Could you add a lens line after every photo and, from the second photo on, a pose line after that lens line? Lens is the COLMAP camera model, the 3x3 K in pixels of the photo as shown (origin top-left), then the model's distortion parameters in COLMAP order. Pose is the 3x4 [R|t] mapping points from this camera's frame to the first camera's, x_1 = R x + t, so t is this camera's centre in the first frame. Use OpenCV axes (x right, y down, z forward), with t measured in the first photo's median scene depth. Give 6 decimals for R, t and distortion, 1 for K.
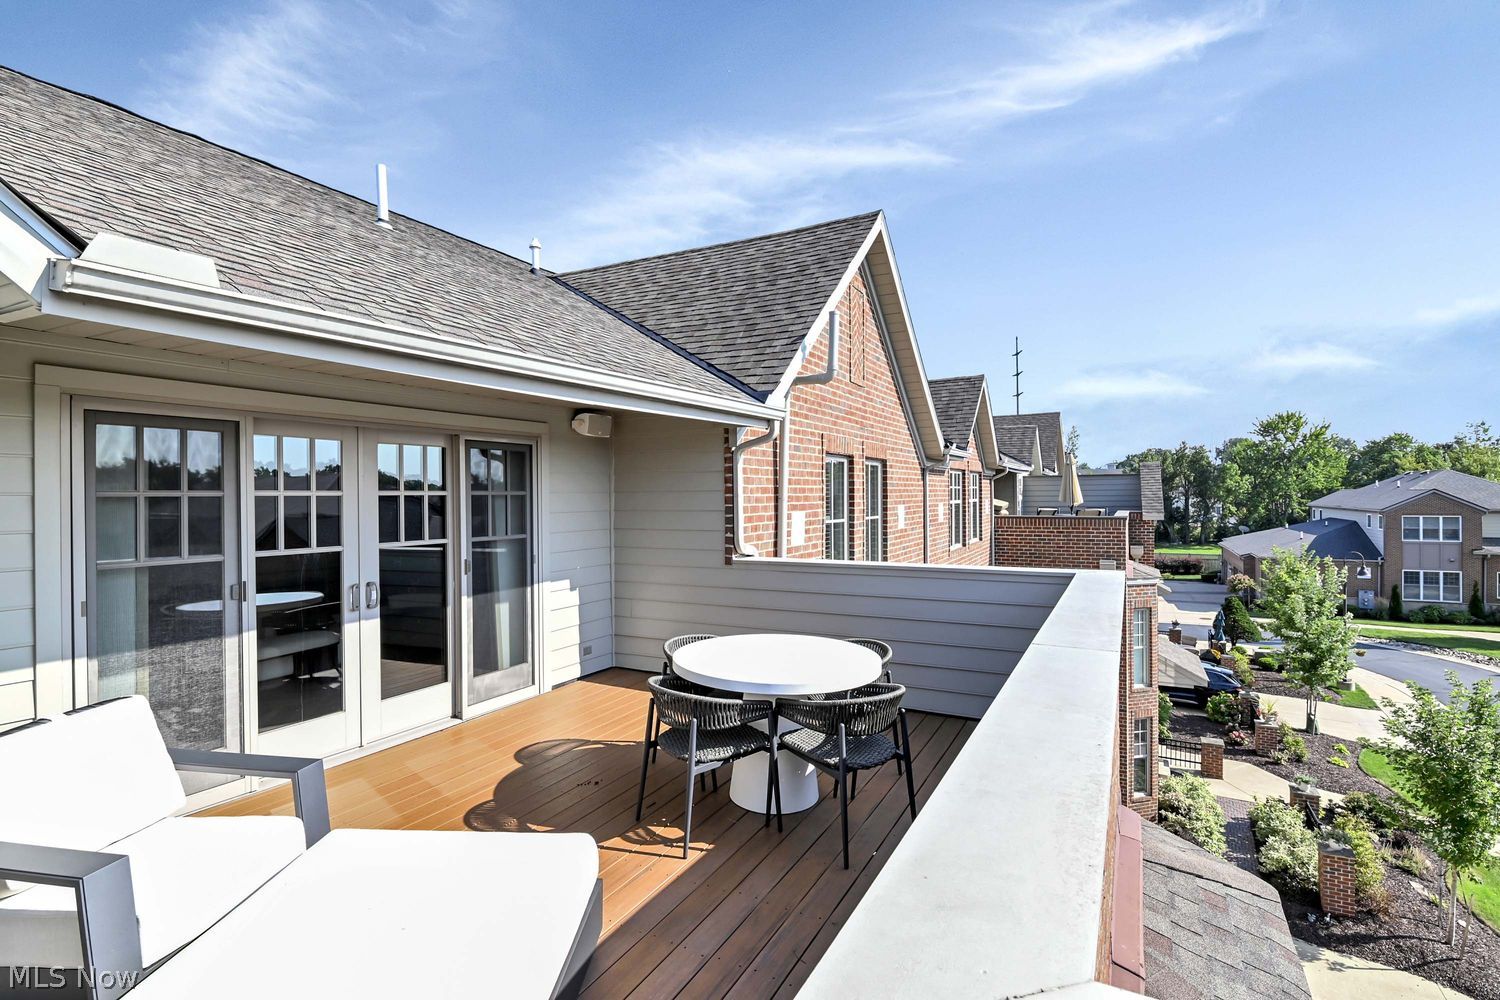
lens RADIAL K [[722.7, 0, 747.7], [0, 722.7, 498.3], [0, 0, 1]] dist [0.002955, 0.000234]
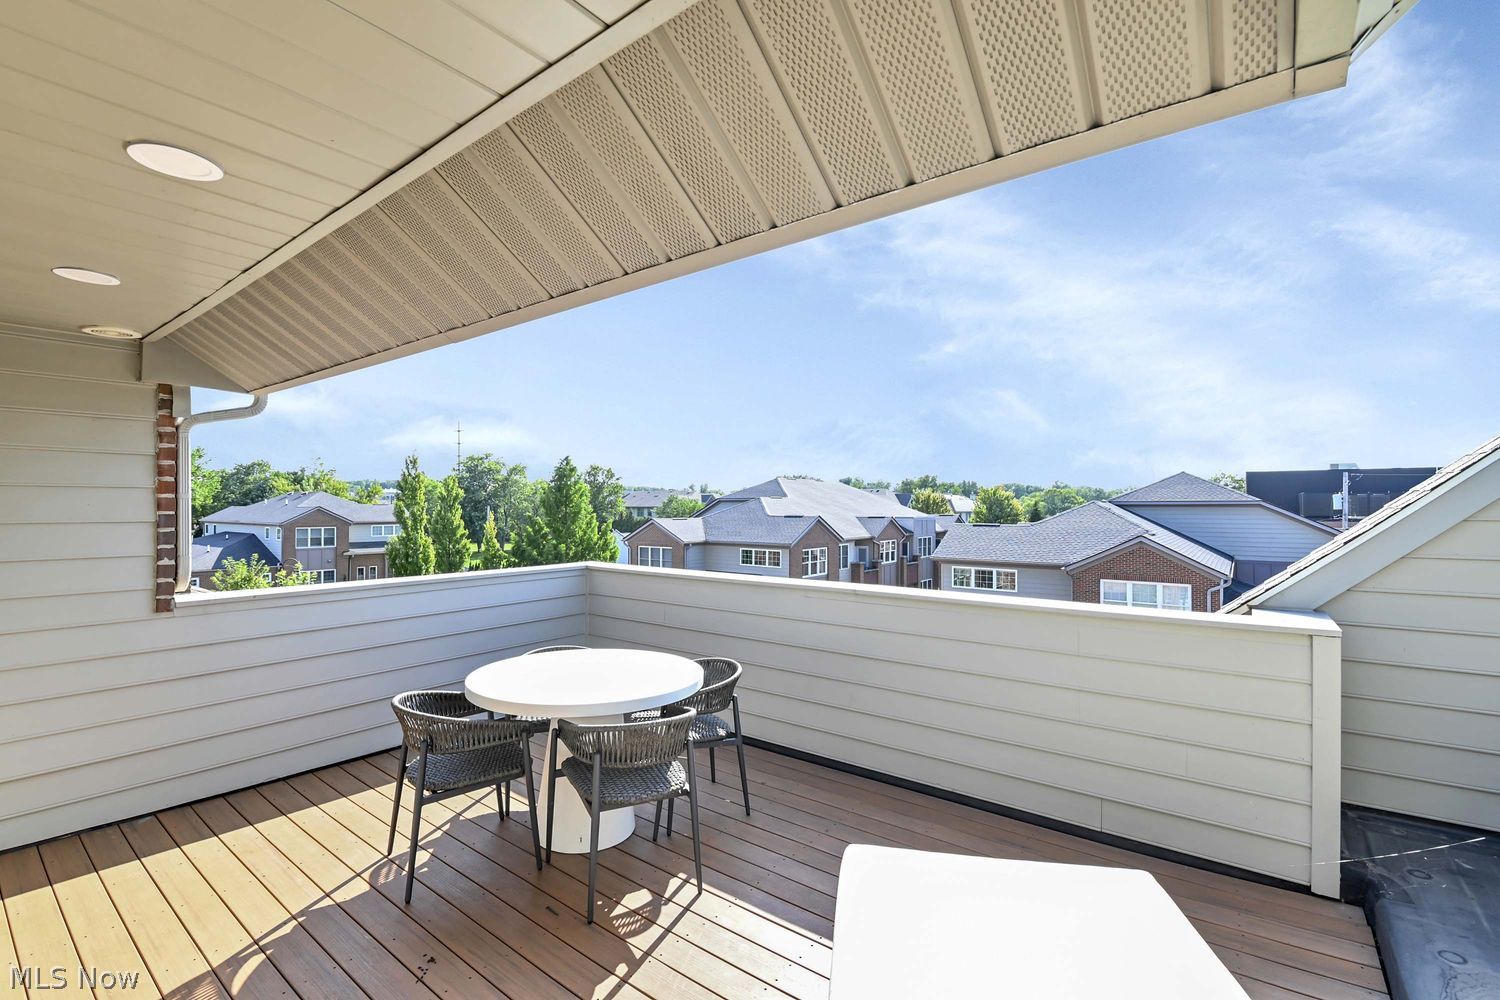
lens RADIAL K [[660.1, 0, 748.7], [0, 660.1, 501.7], [0, 0, 1]] dist [-0.005104, -0.005189]
pose [[0.167557, 0.014111, 0.985761, -0.481247], [0.006379, 0.999861, -0.015397, 0.012223], [-0.985842, 0.008868, 0.167444, 0.431461]]
